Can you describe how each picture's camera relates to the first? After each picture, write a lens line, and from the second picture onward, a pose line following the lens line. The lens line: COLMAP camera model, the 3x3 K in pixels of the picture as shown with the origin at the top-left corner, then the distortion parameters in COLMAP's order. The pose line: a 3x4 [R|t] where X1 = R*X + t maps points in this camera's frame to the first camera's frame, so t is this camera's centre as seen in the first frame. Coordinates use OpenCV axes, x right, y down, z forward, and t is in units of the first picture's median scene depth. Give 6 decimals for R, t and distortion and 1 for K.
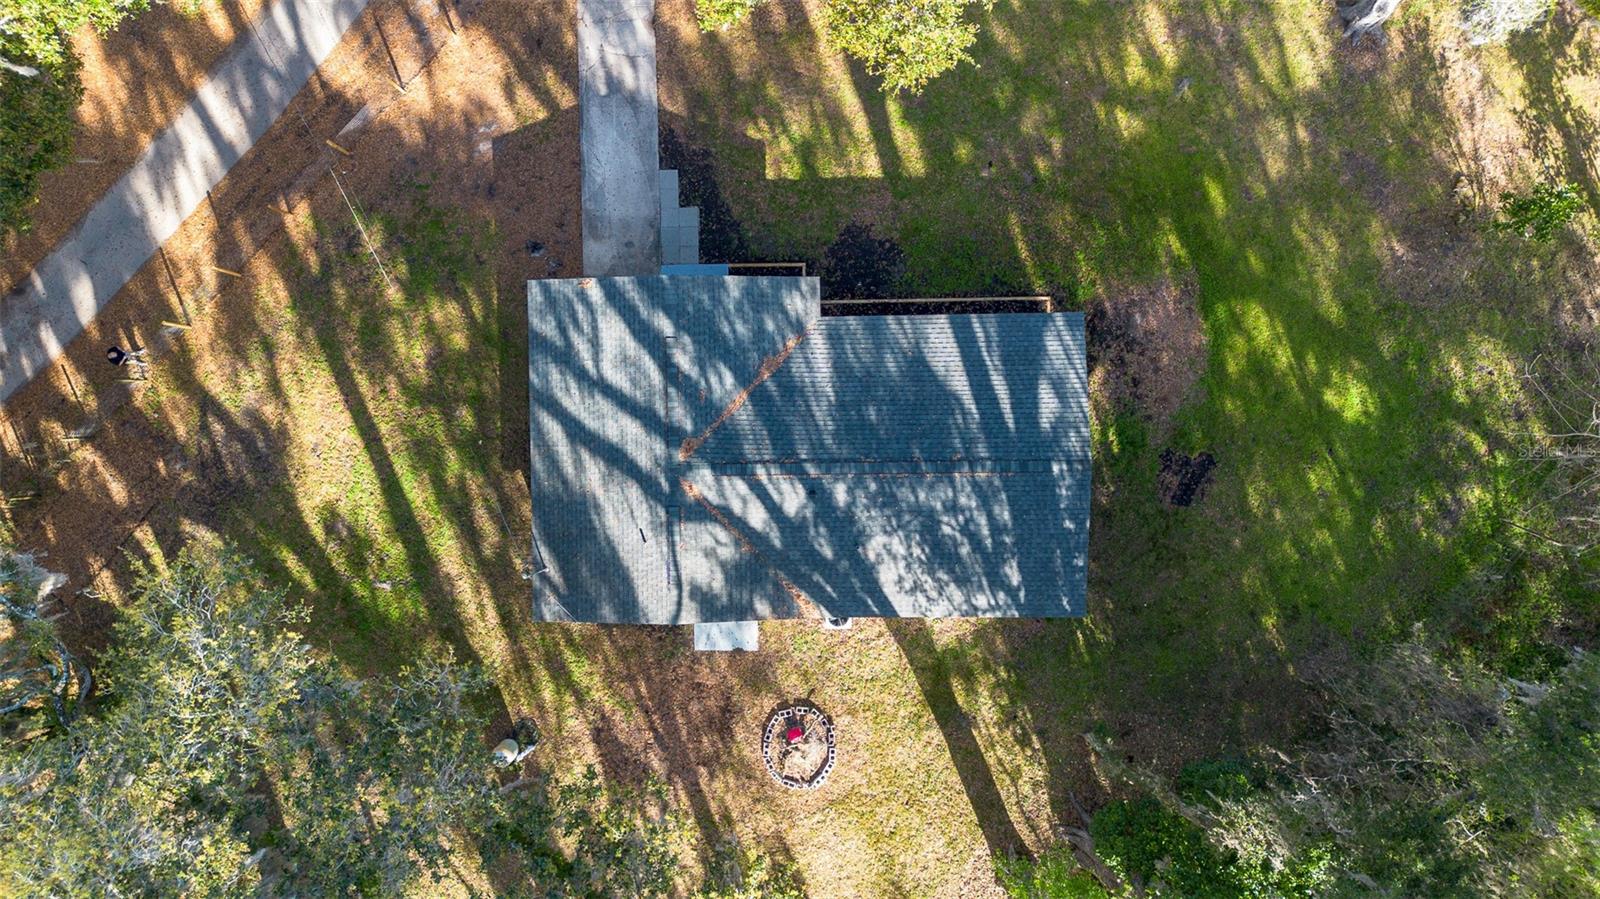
lens RADIAL K [[1143.5, 0, 800.0], [0, 1143.5, 449.5], [0, 0, 1]] dist [0.091654, 0.000053]
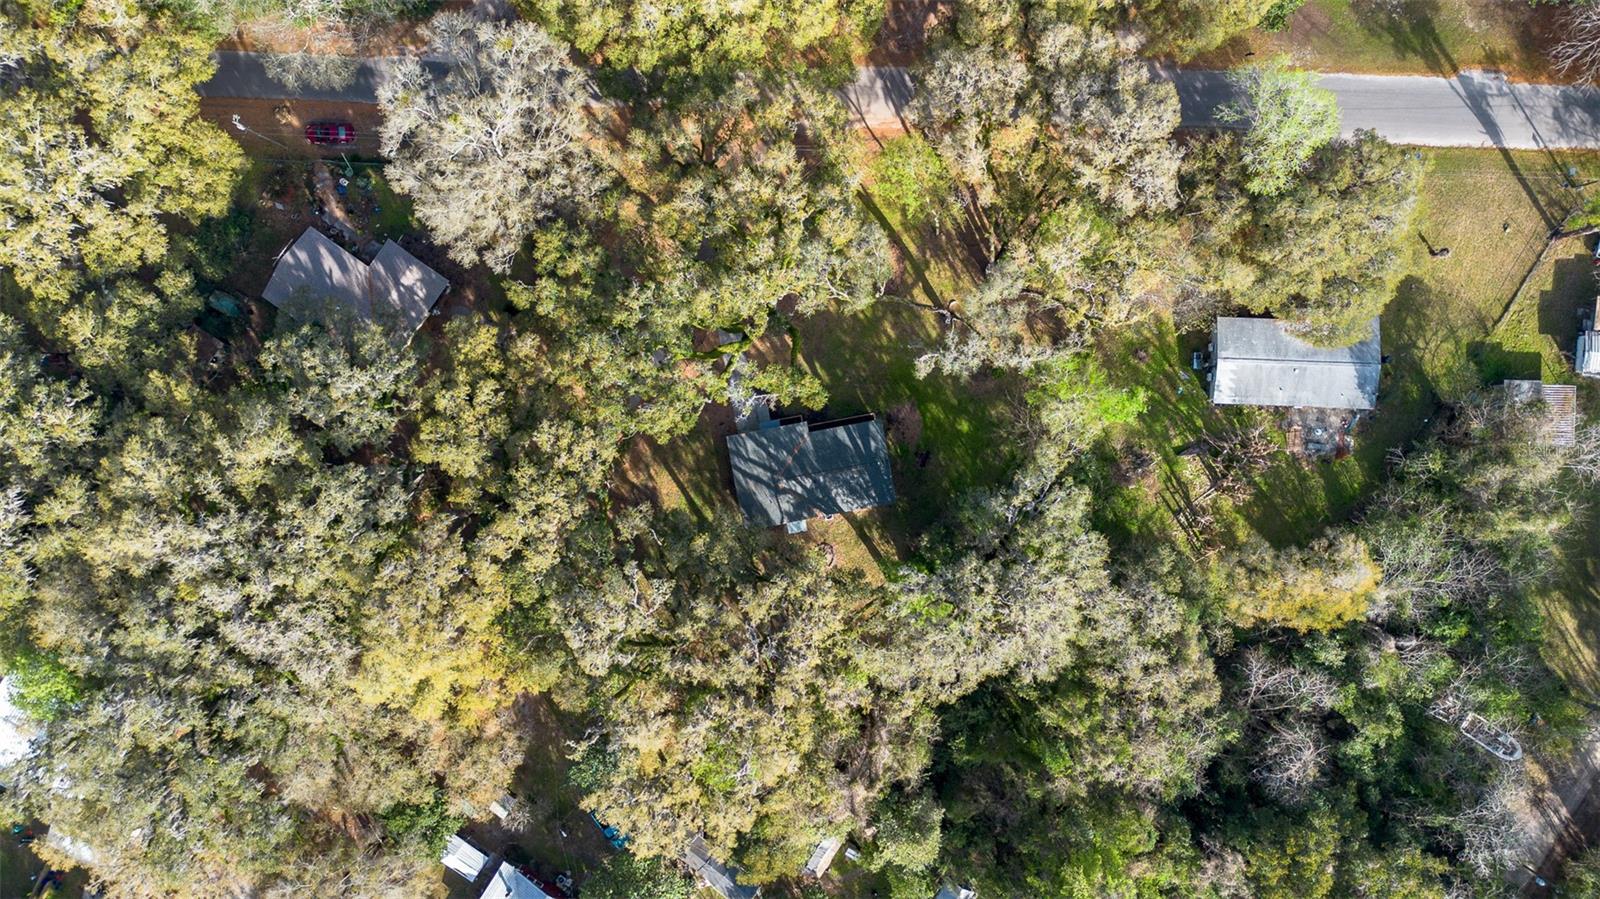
lens RADIAL K [[1143.5, 0, 800.0], [0, 1143.5, 449.5], [0, 0, 1]] dist [0.091654, 0.000053]
pose [[0.983040, -0.166746, -0.076346, 0.251816], [0.164378, 0.985727, -0.036361, 0.064820], [0.081319, 0.023194, 0.996418, -2.488376]]
